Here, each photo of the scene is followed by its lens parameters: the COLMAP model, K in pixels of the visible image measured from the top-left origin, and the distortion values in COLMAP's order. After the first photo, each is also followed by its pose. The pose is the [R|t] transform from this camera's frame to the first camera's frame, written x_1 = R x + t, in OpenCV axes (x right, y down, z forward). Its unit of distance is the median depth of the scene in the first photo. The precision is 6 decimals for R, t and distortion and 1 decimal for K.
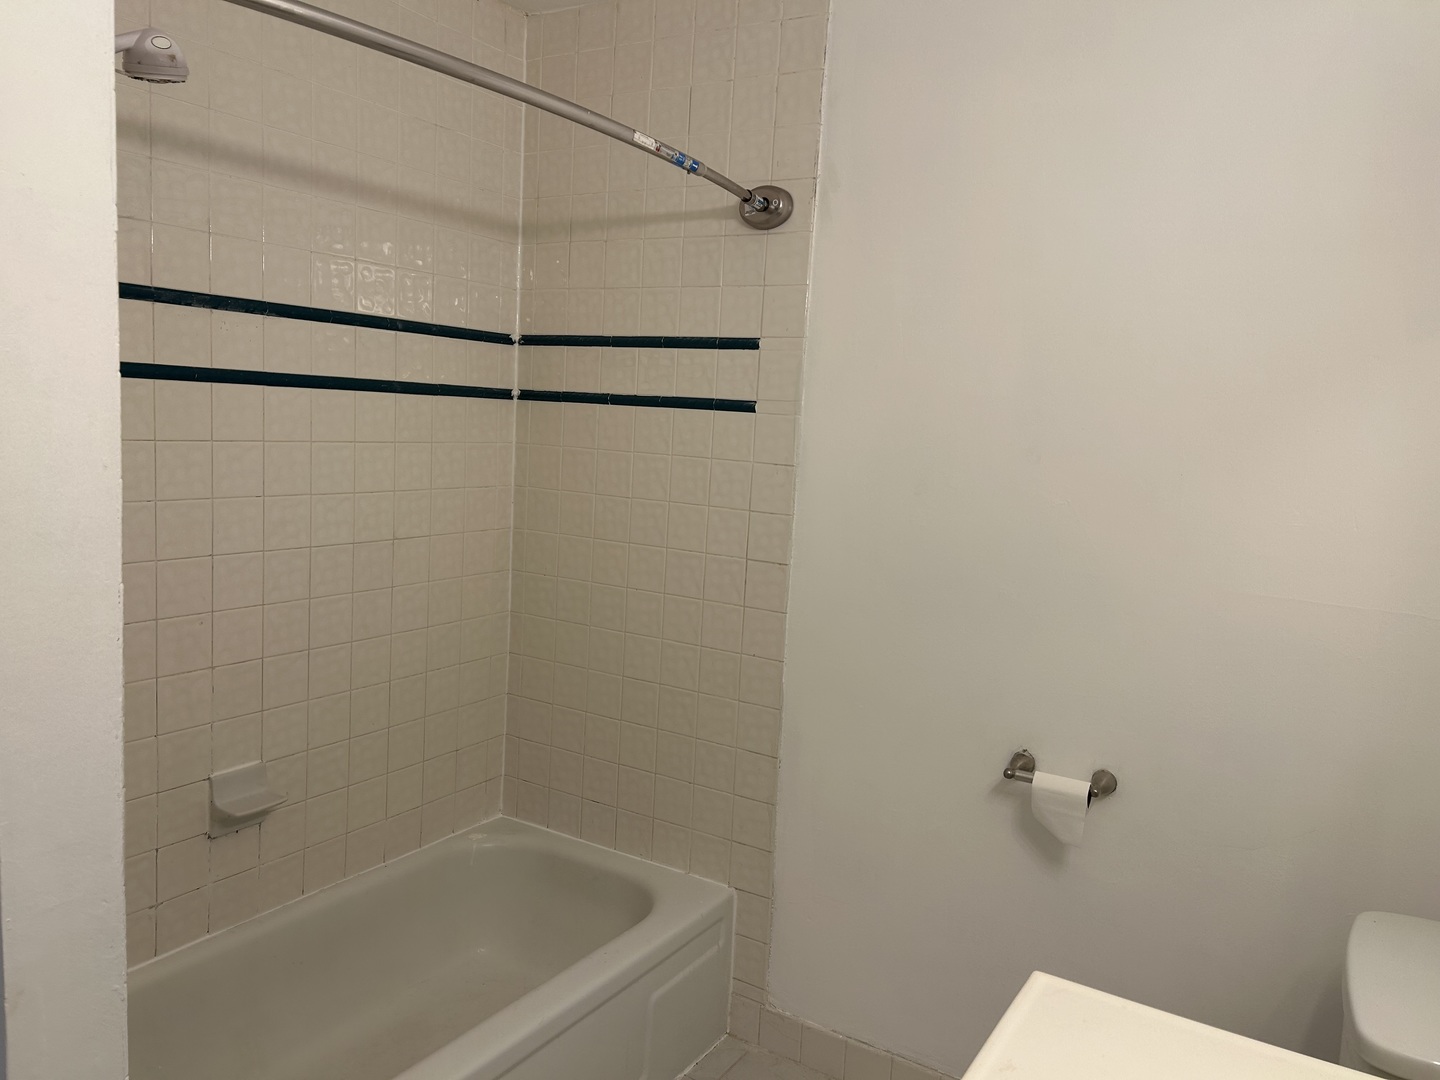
lens RADIAL K [[1072.3, 0, 720.7], [0, 1072.3, 541.6], [0, 0, 1]] dist [0.026789, -0.025582]
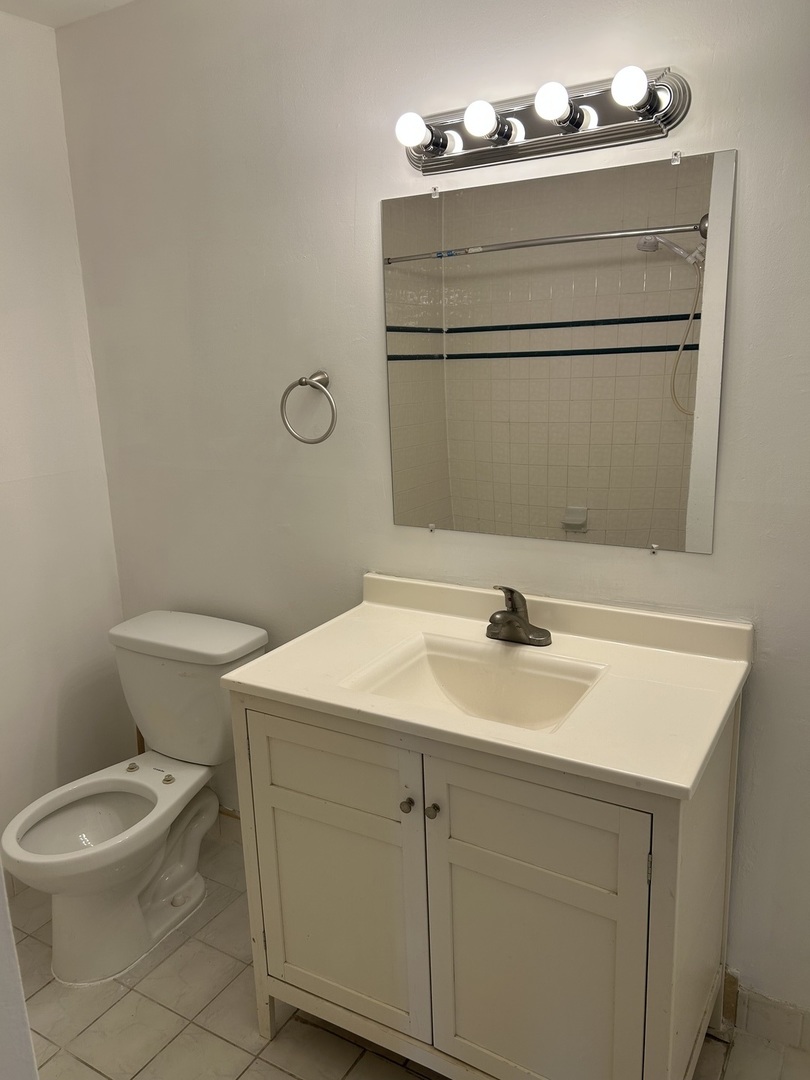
lens RADIAL K [[804.2, 0, 404.1], [0, 804.2, 539.0], [0, 0, 1]] dist [0.026789, -0.025582]
pose [[0.994162, -0.100082, 0.040324, -0.382351], [0.095756, 0.990591, 0.097779, 0.062064], [-0.049731, -0.093346, 0.994391, -0.661037]]
